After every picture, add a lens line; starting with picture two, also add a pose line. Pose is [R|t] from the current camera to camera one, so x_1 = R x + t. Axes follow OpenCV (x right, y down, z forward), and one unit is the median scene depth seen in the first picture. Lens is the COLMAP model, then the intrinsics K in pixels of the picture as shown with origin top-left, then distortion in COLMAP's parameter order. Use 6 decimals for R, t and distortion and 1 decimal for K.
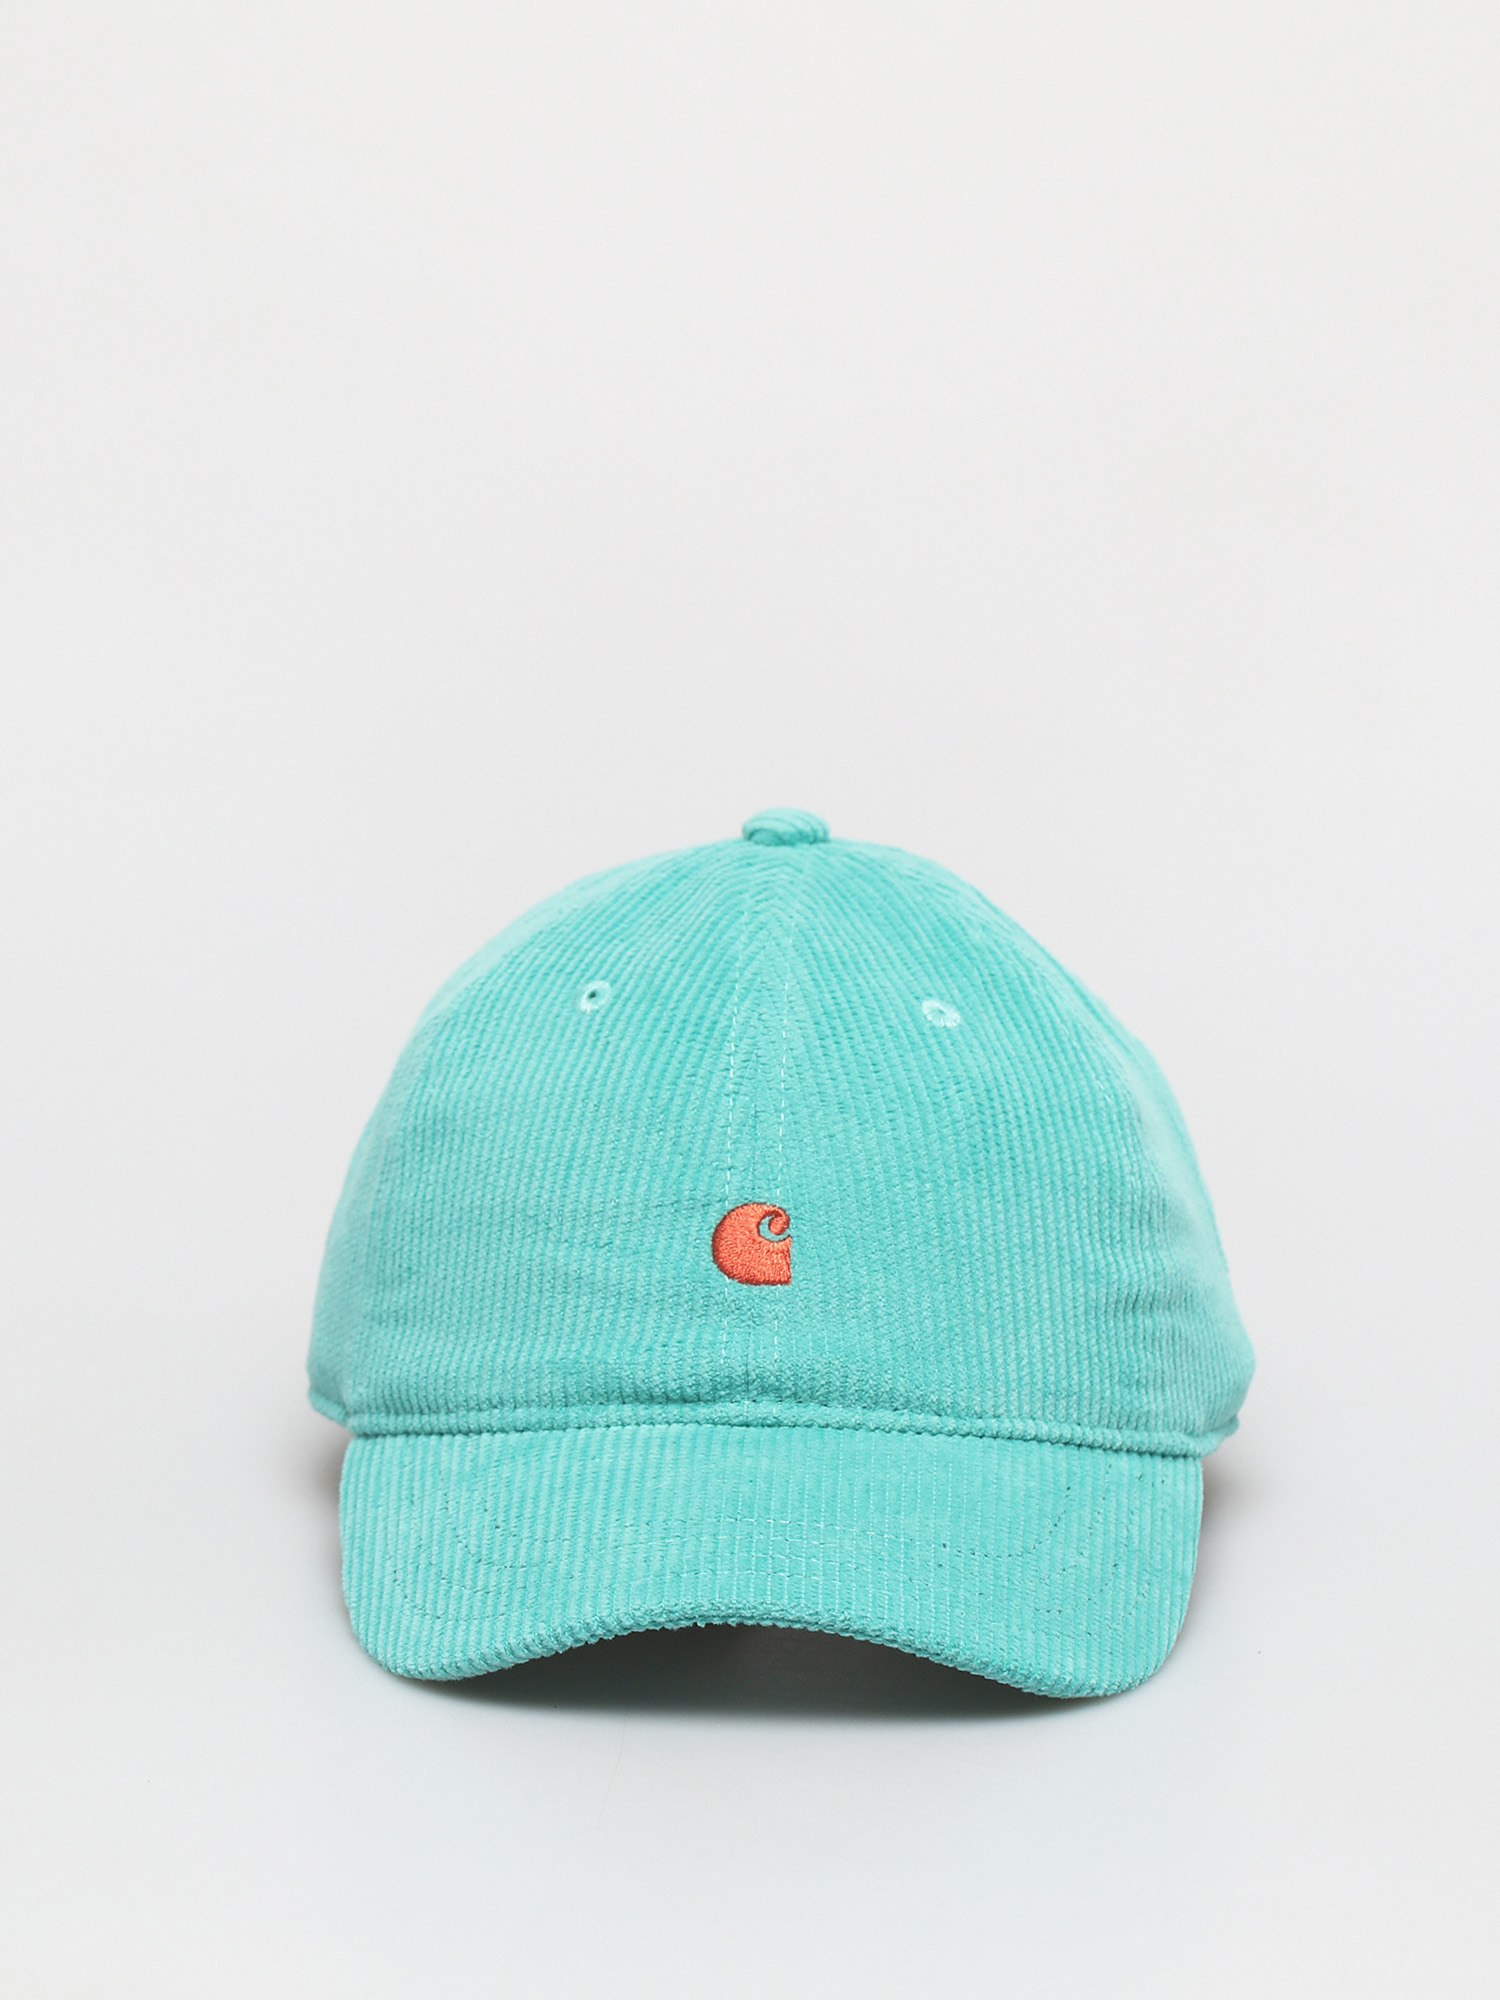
lens RADIAL K [[7363.1, 0, 749.8], [0, 7363.1, 1000.0], [0, 0, 1]] dist [-0.127204, 0.000000]
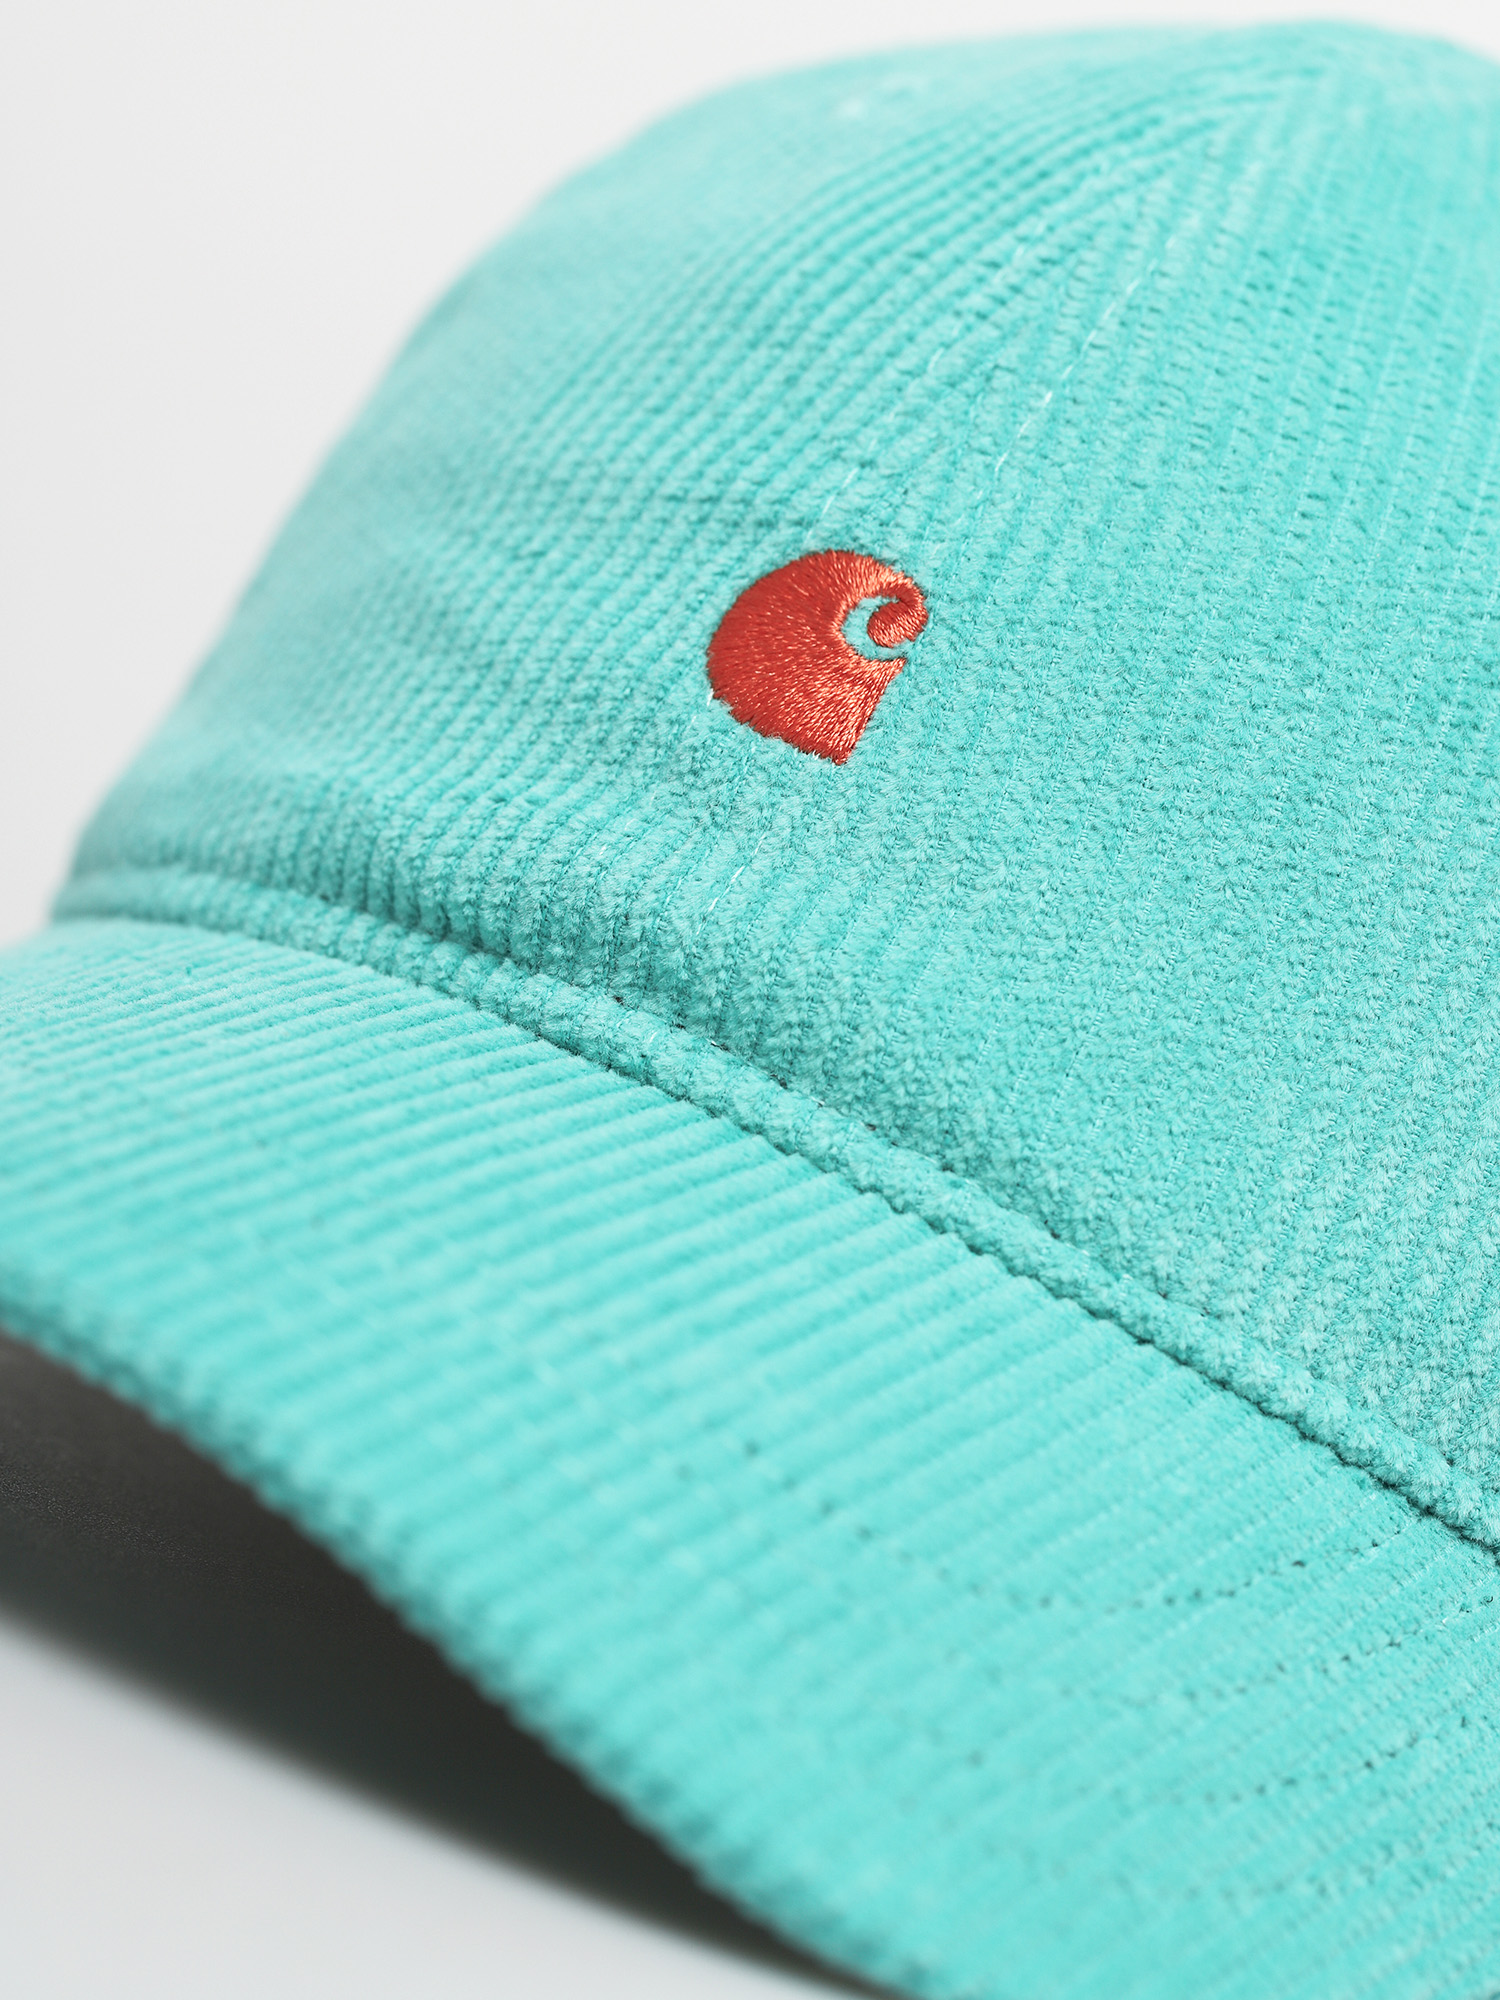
lens RADIAL K [[7363.1, 0, 750.0], [0, 7363.1, 1000.3], [0, 0, 1]] dist [-0.127204, 0.000000]
pose [[0.867634, 0.367247, -0.335174, 0.131471], [-0.403530, 0.913947, -0.043178, 0.067632], [0.290474, 0.172716, 0.941166, 0.644957]]
